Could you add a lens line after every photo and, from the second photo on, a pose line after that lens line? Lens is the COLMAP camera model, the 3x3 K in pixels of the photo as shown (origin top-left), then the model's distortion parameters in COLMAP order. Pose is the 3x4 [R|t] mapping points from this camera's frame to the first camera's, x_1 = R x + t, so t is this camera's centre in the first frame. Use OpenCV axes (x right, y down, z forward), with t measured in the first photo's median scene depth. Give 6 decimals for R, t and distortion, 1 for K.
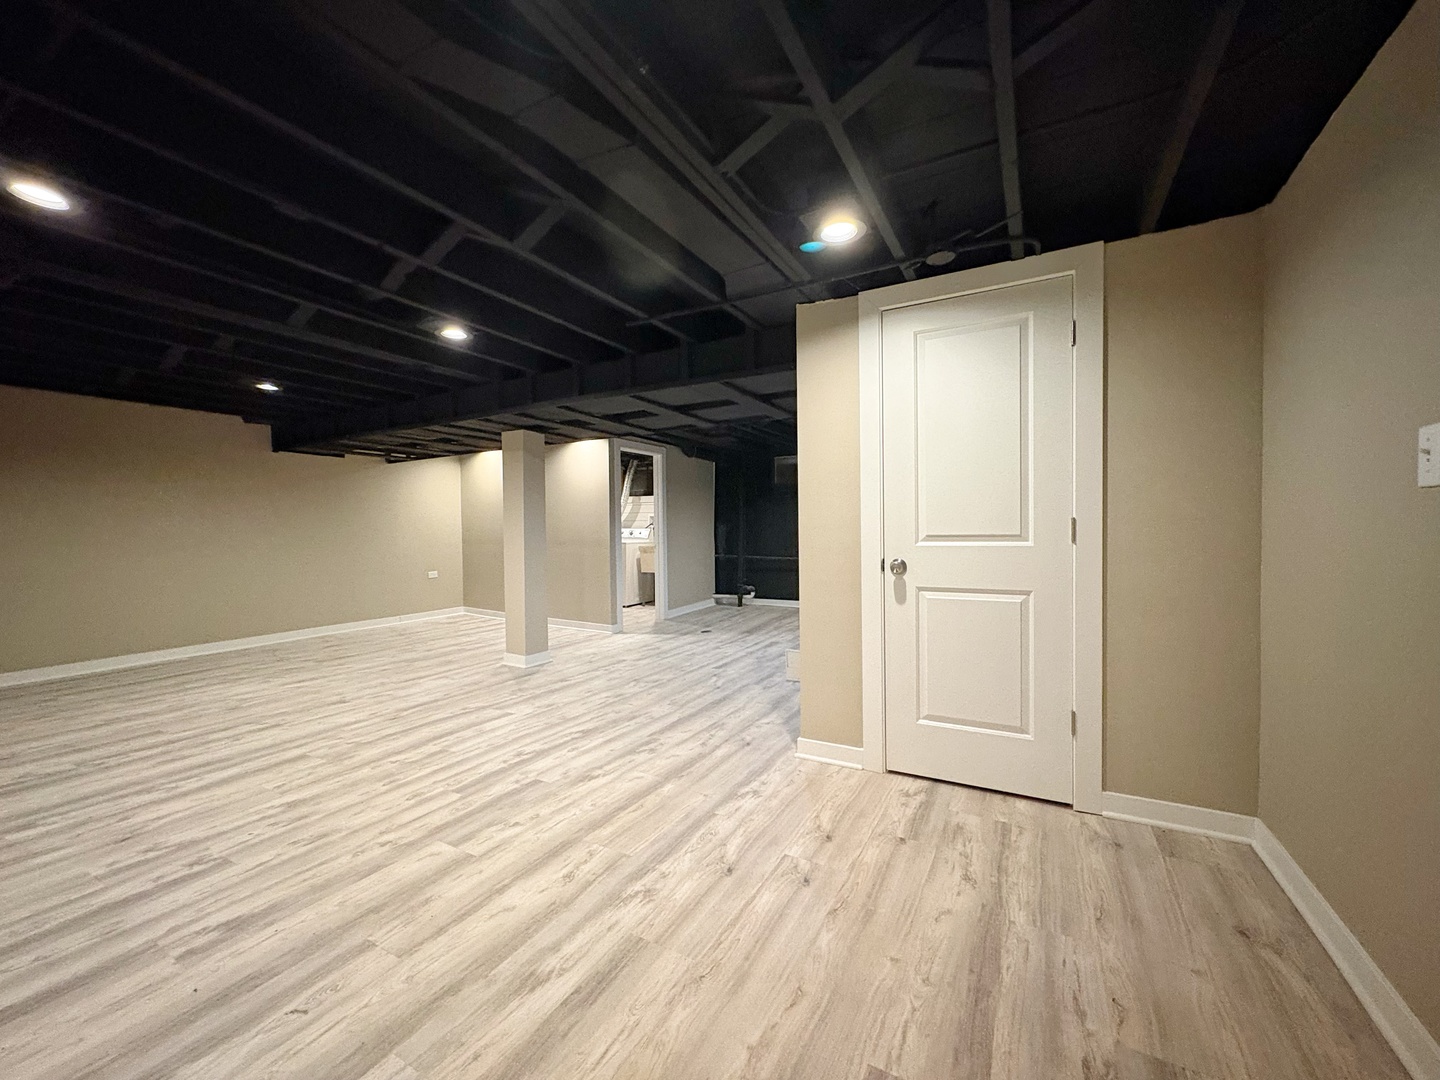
lens RADIAL K [[573.8, 0, 715.3], [0, 573.8, 533.5], [0, 0, 1]] dist [-0.000349, 0.000325]
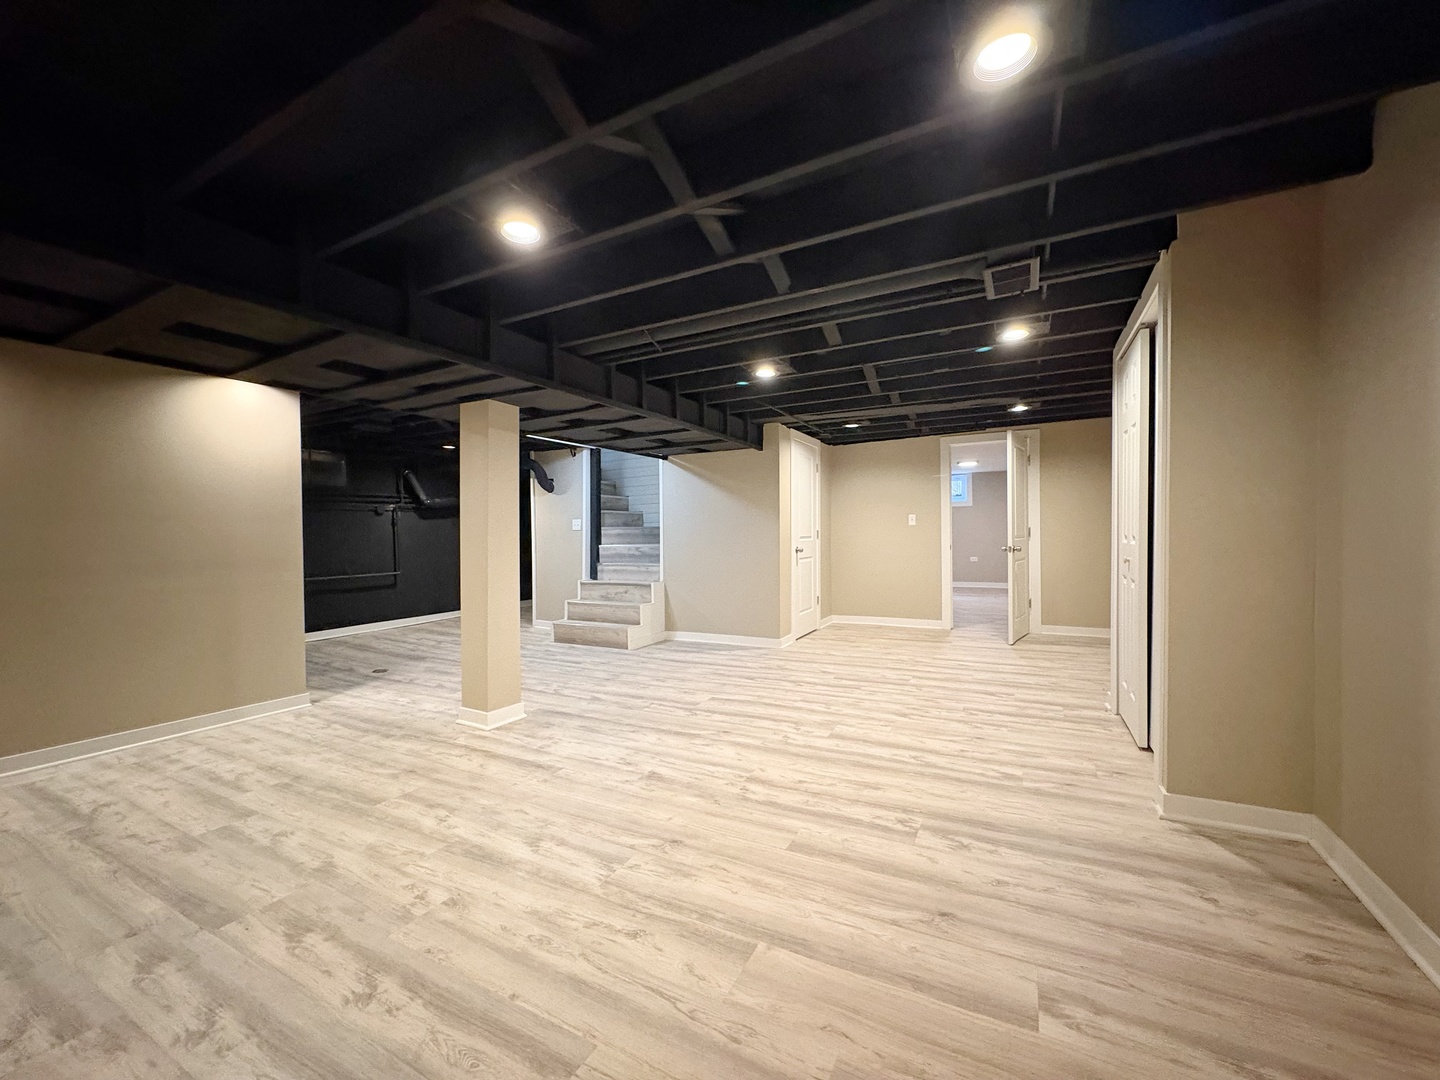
lens RADIAL K [[573.8, 0, 725.2], [0, 573.8, 545.1], [0, 0, 1]] dist [-0.000349, 0.000325]
pose [[-0.031022, -0.009539, 0.999473, -1.651661], [0.023143, 0.999680, 0.010259, 0.004497], [-0.999251, 0.023449, -0.030791, 1.122852]]
